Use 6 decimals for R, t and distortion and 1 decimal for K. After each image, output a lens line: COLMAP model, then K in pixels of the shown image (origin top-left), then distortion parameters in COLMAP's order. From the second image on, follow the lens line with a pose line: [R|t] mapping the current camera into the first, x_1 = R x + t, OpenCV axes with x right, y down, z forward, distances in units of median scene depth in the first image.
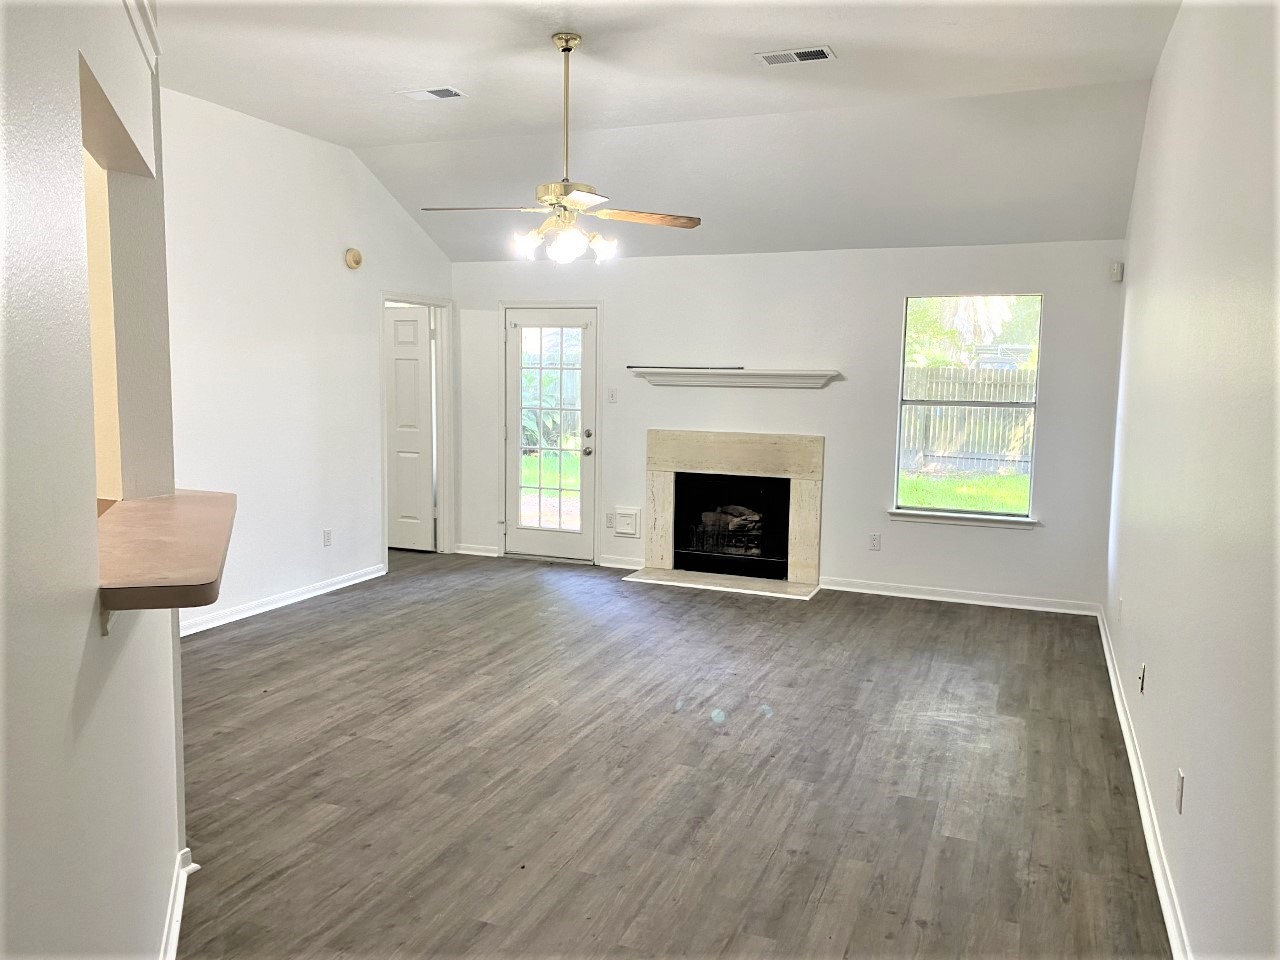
lens RADIAL K [[968.8, 0, 640.0], [0, 968.8, 480.0], [0, 0, 1]] dist [0.047796, -0.003718]
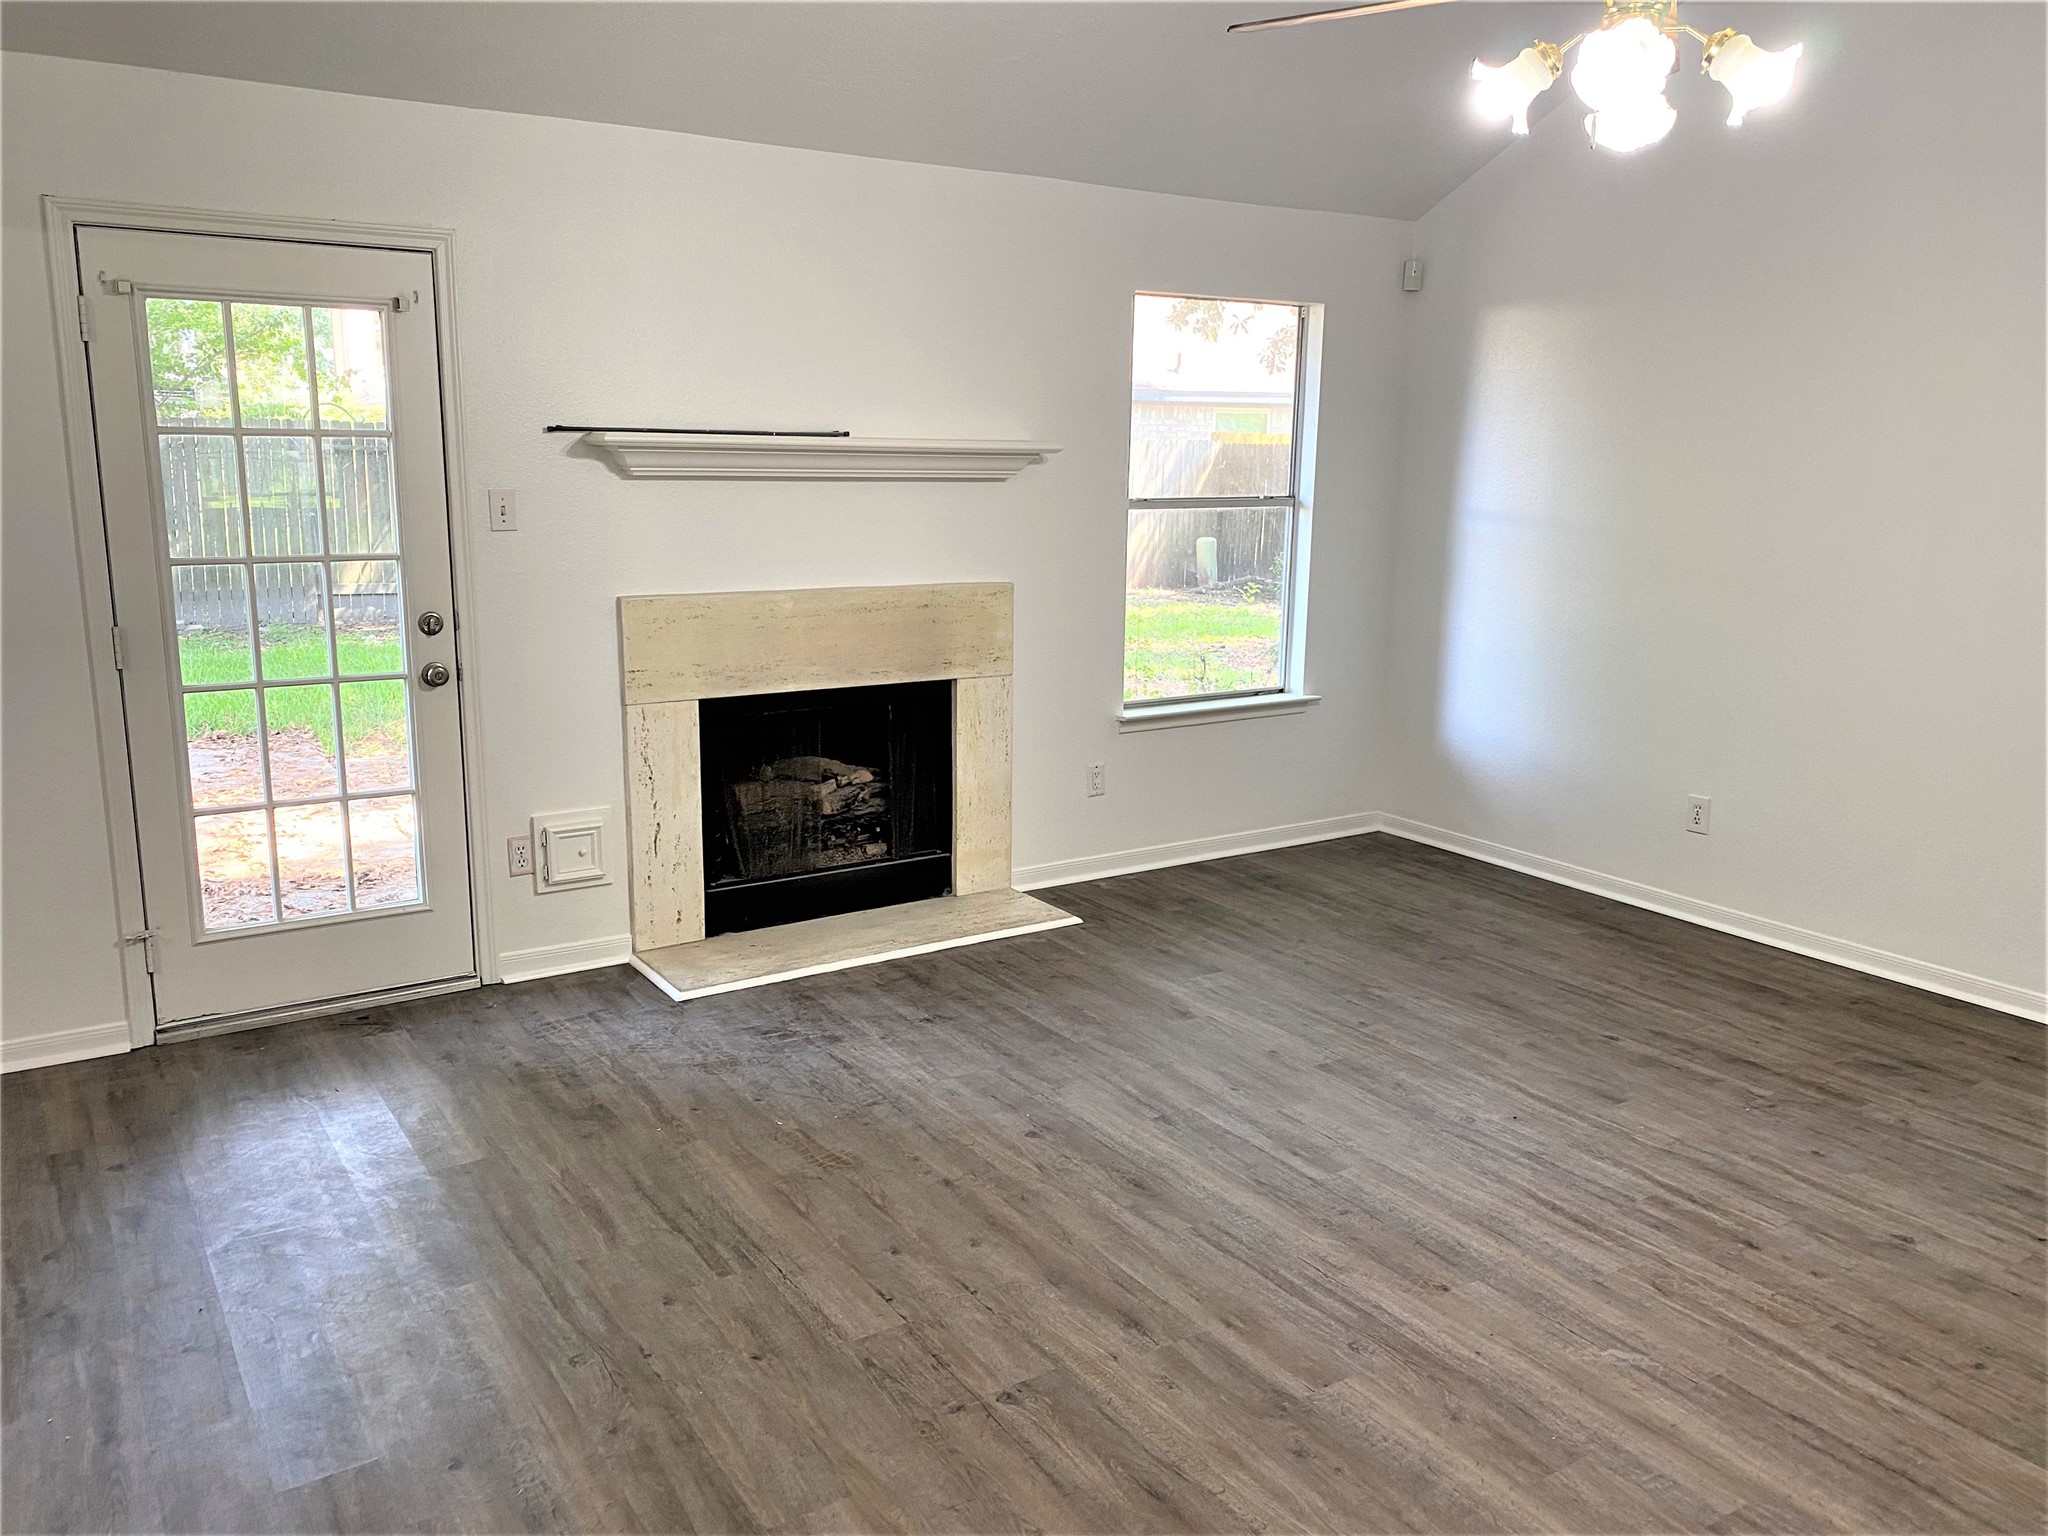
lens RADIAL K [[1564.4, 0, 1024.0], [0, 1564.4, 768.0], [0, 0, 1]] dist [0.013292, 0.001940]
pose [[0.562591, -0.175566, 0.807878, -0.606500], [0.089656, 0.984384, 0.151489, -0.097035], [-0.821859, -0.012795, 0.569547, 0.770179]]
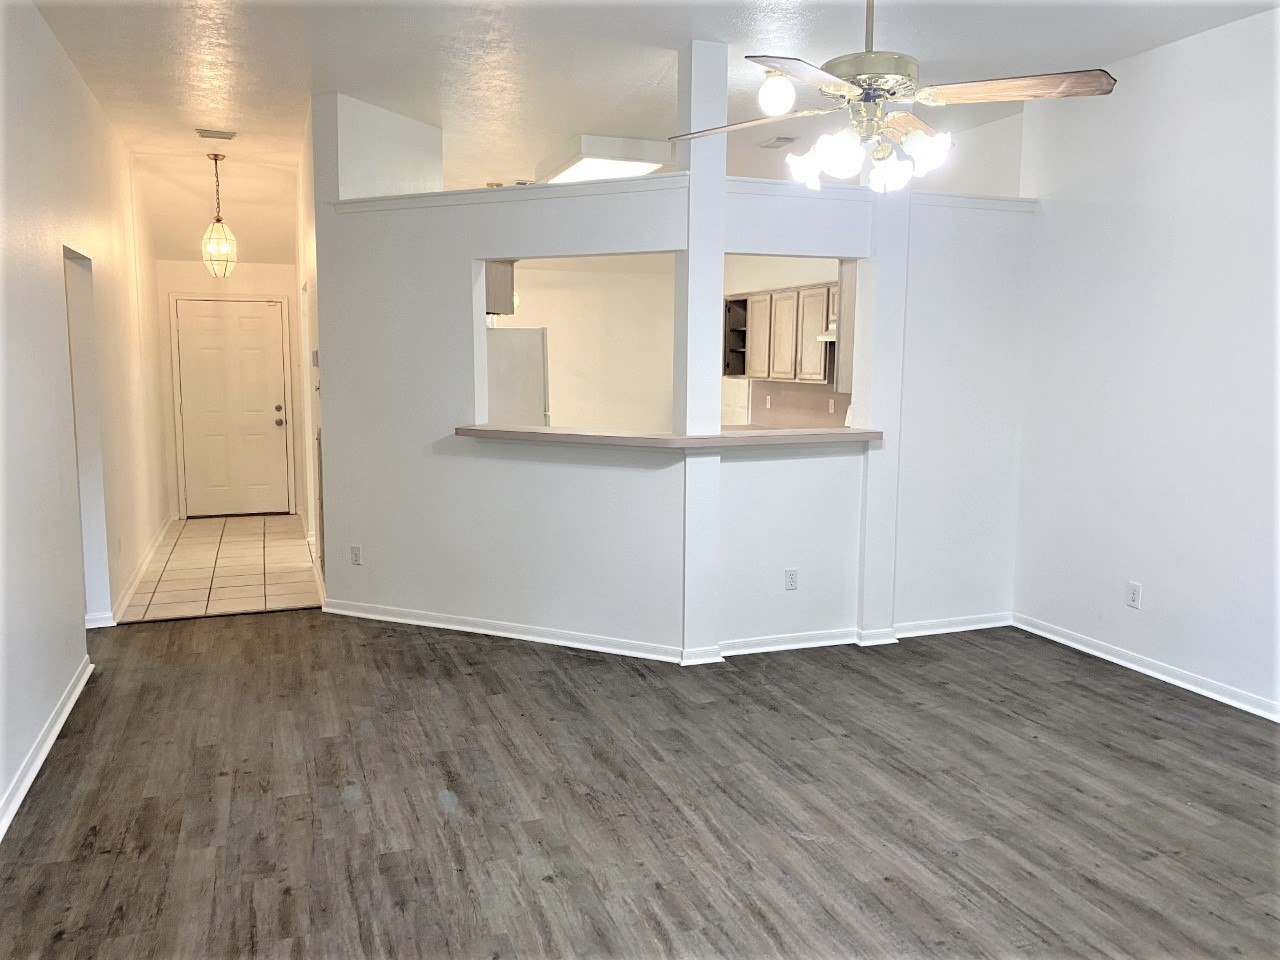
lens RADIAL K [[977.8, 0, 640.0], [0, 977.8, 480.0], [0, 0, 1]] dist [0.013292, 0.001940]
pose [[-0.726172, 0.069537, -0.683987, 0.419361], [-0.097196, 0.974496, 0.202262, -0.137559], [0.680608, 0.213358, -0.700893, 1.234435]]
